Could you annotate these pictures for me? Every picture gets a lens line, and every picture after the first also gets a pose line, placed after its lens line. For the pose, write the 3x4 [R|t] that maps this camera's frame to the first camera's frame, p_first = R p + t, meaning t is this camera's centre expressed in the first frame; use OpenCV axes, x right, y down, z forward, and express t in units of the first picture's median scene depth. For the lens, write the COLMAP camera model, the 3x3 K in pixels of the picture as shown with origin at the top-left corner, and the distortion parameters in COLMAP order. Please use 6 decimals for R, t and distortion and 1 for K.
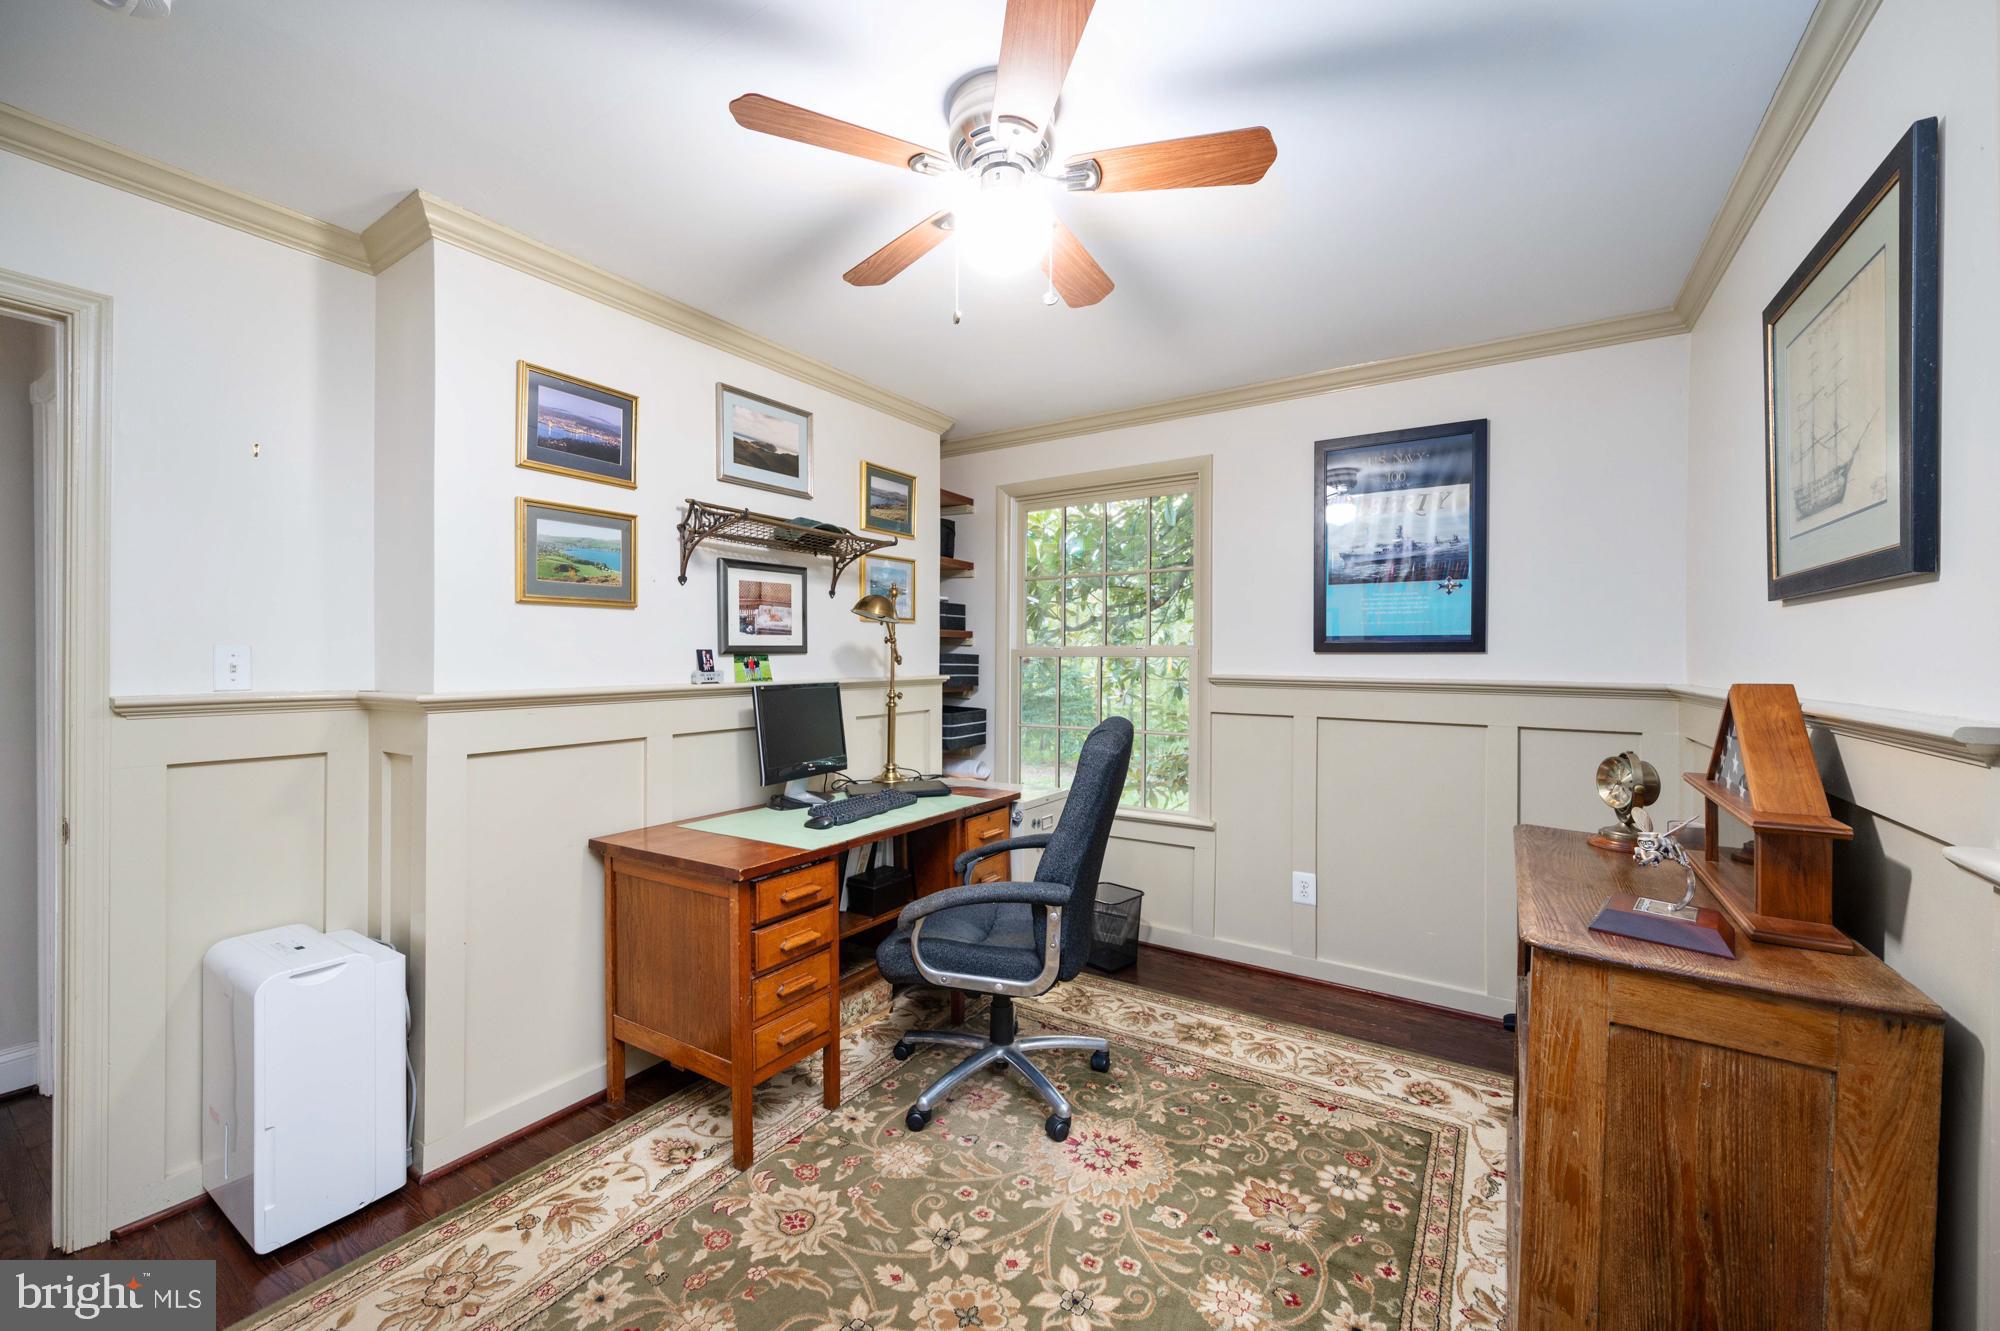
lens RADIAL K [[788.4, 0, 1002.8], [0, 788.4, 653.9], [0, 0, 1]] dist [-0.008576, 0.000092]
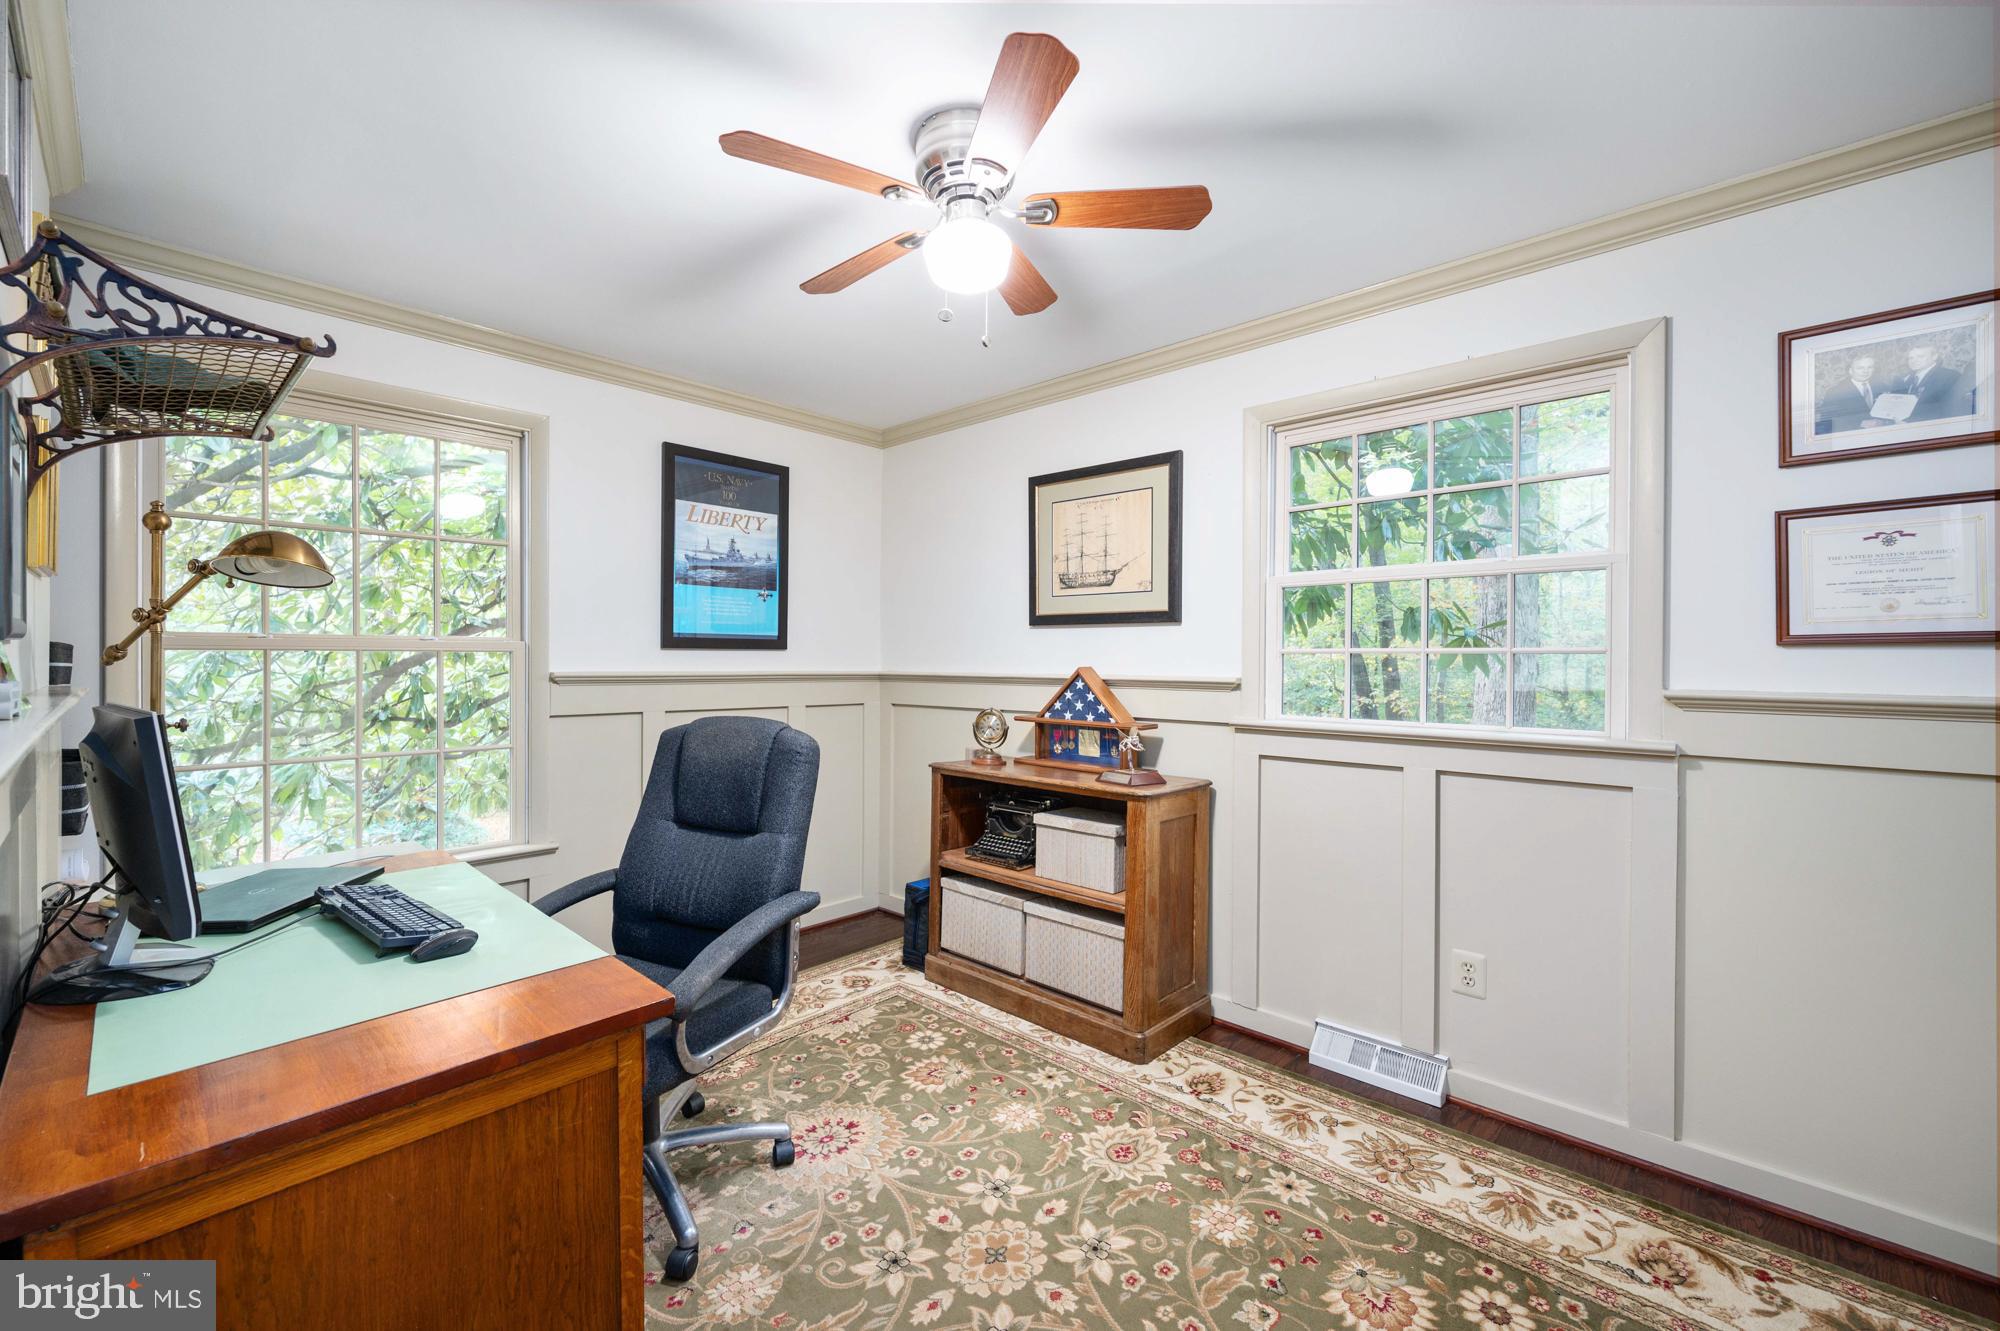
lens RADIAL K [[803.3, 0, 994.6], [0, 803.3, 659.3], [0, 0, 1]] dist [-0.000333, -0.000104]
pose [[0.181124, -0.008119, 0.983427, -0.832341], [-0.005263, 0.999944, 0.009225, 0.000122], [-0.983446, -0.006847, 0.181071, 0.583963]]
